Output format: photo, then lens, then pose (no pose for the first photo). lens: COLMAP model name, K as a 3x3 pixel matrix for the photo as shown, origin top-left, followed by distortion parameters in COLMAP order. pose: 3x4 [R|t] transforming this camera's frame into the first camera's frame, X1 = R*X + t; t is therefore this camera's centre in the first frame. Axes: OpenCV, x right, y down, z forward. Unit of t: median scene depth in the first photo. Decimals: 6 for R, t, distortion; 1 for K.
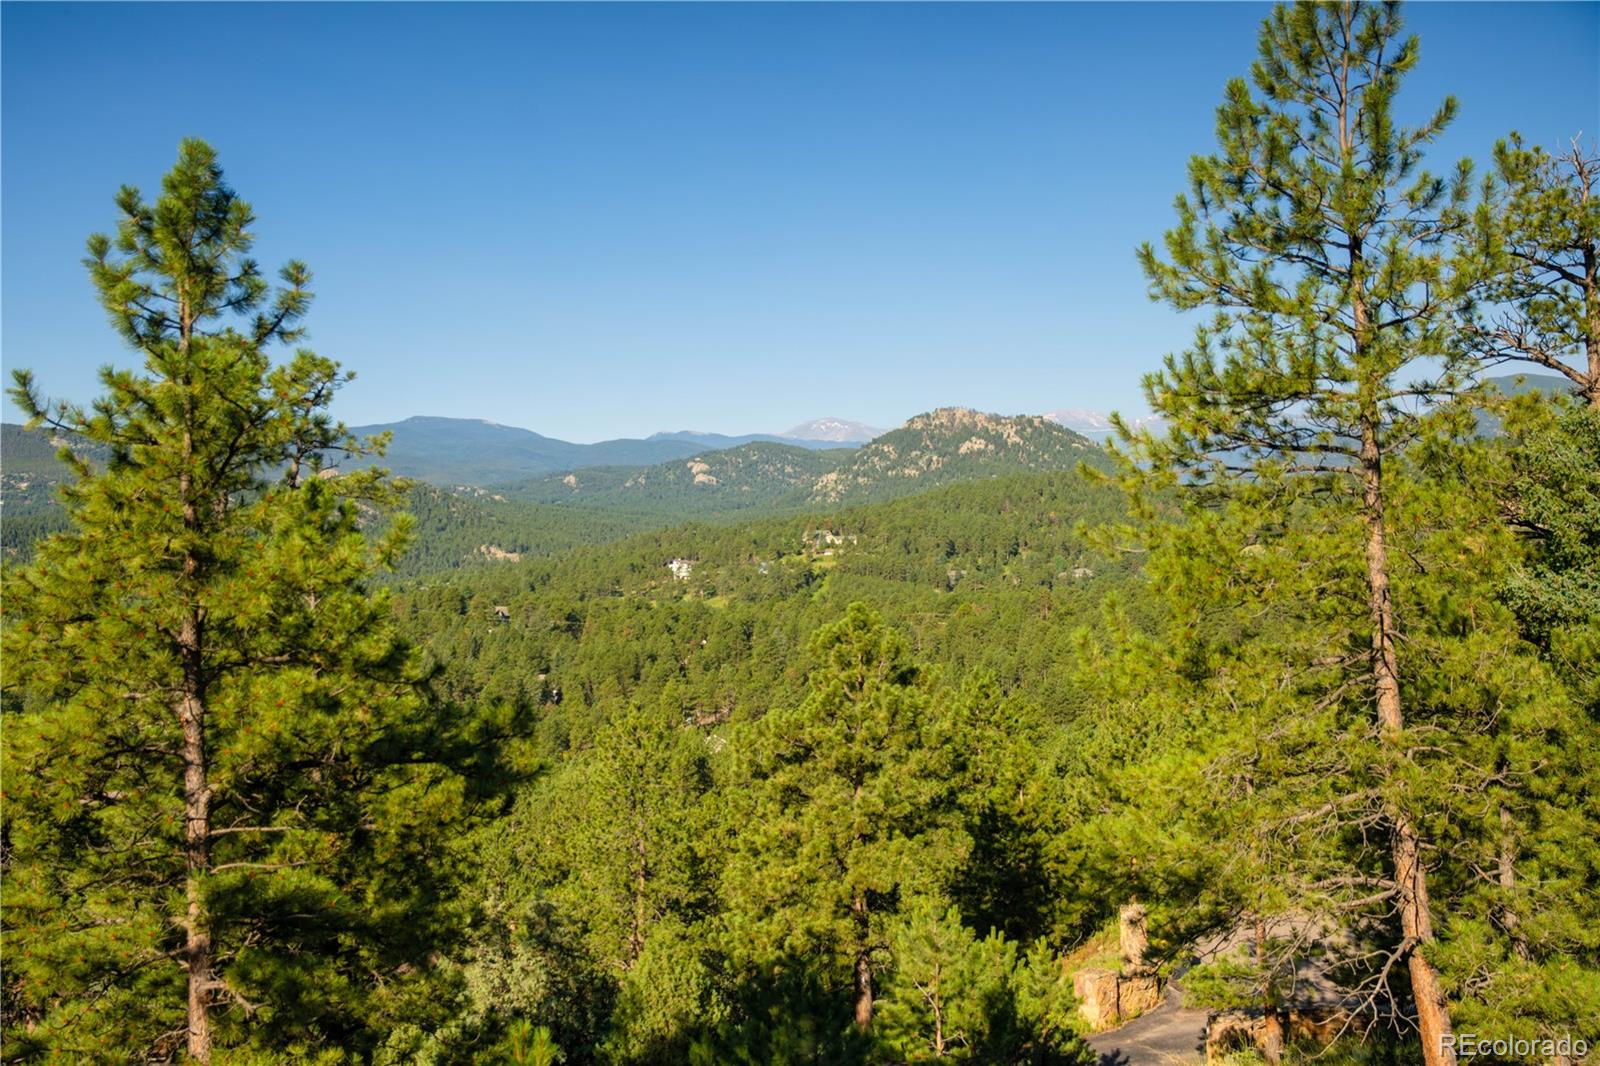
lens RADIAL K [[1463.8, 0, 800.8], [0, 1463.8, 531.8], [0, 0, 1]] dist [-0.070882, 0.000000]
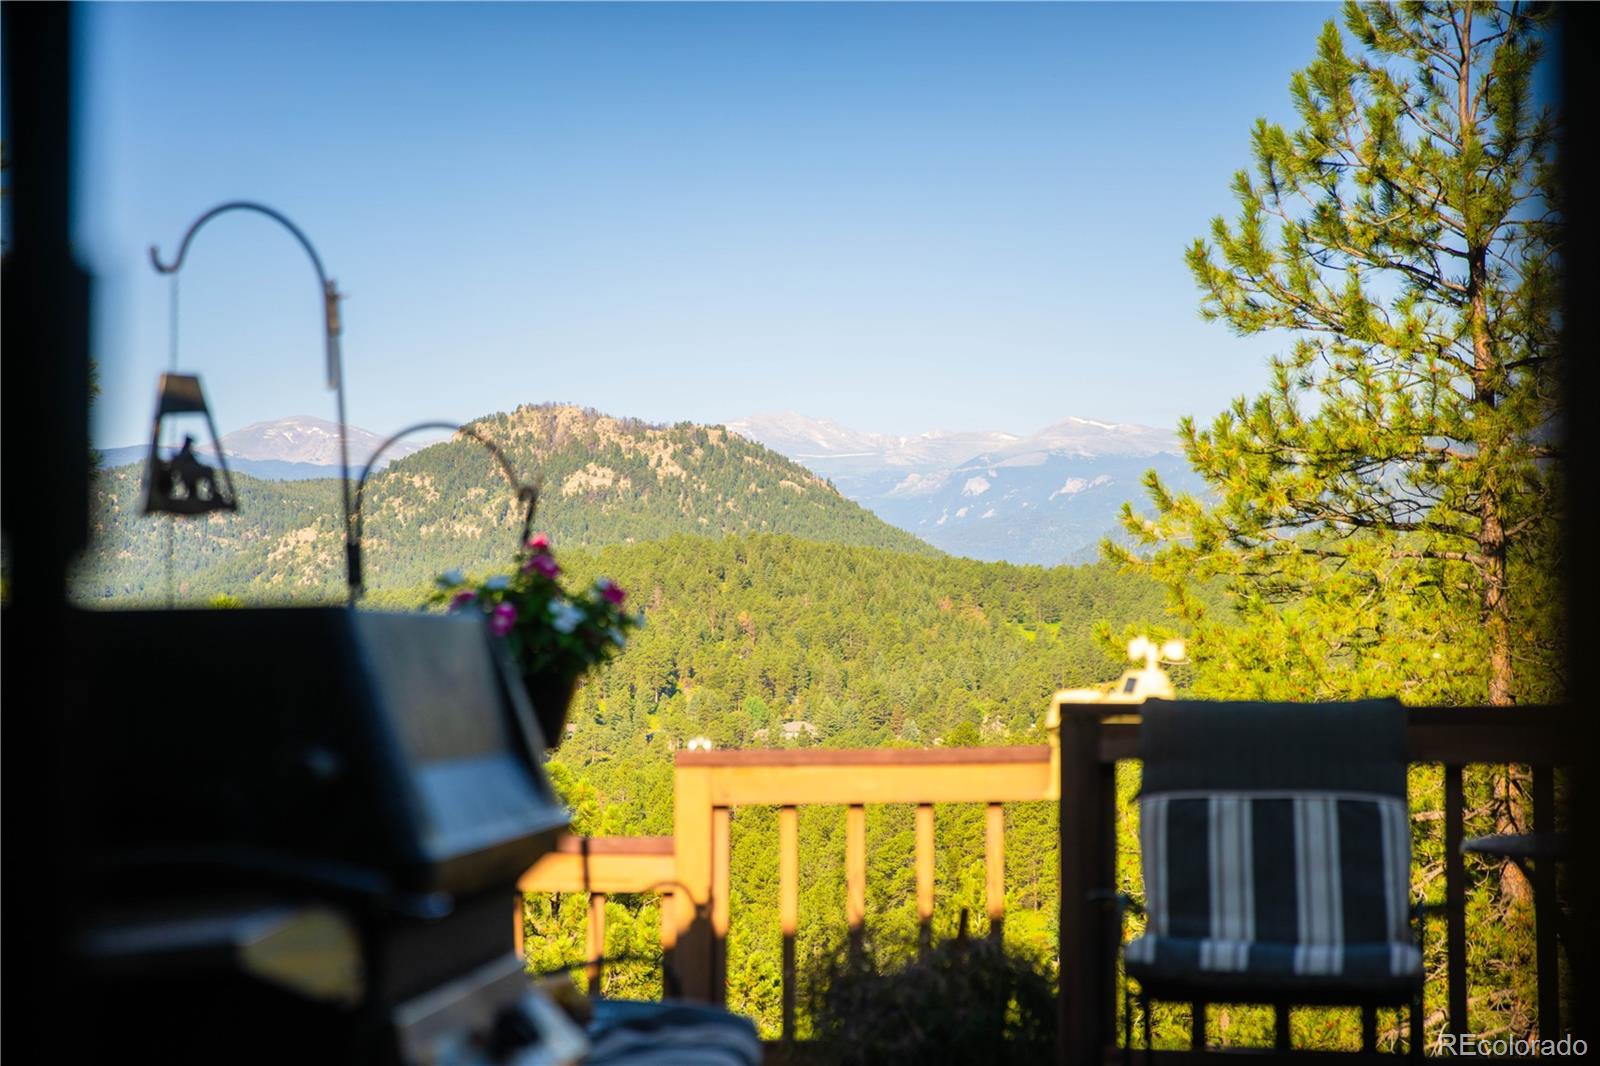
lens RADIAL K [[3072.9, 0, 799.5], [0, 3072.9, 535.1], [0, 0, 1]] dist [0.069900, 0.000000]
pose [[0.976611, 0.019673, 0.214111, -0.284218], [-0.011542, 0.999166, -0.039158, 0.011666], [-0.214703, 0.035770, 0.976024, -0.454578]]
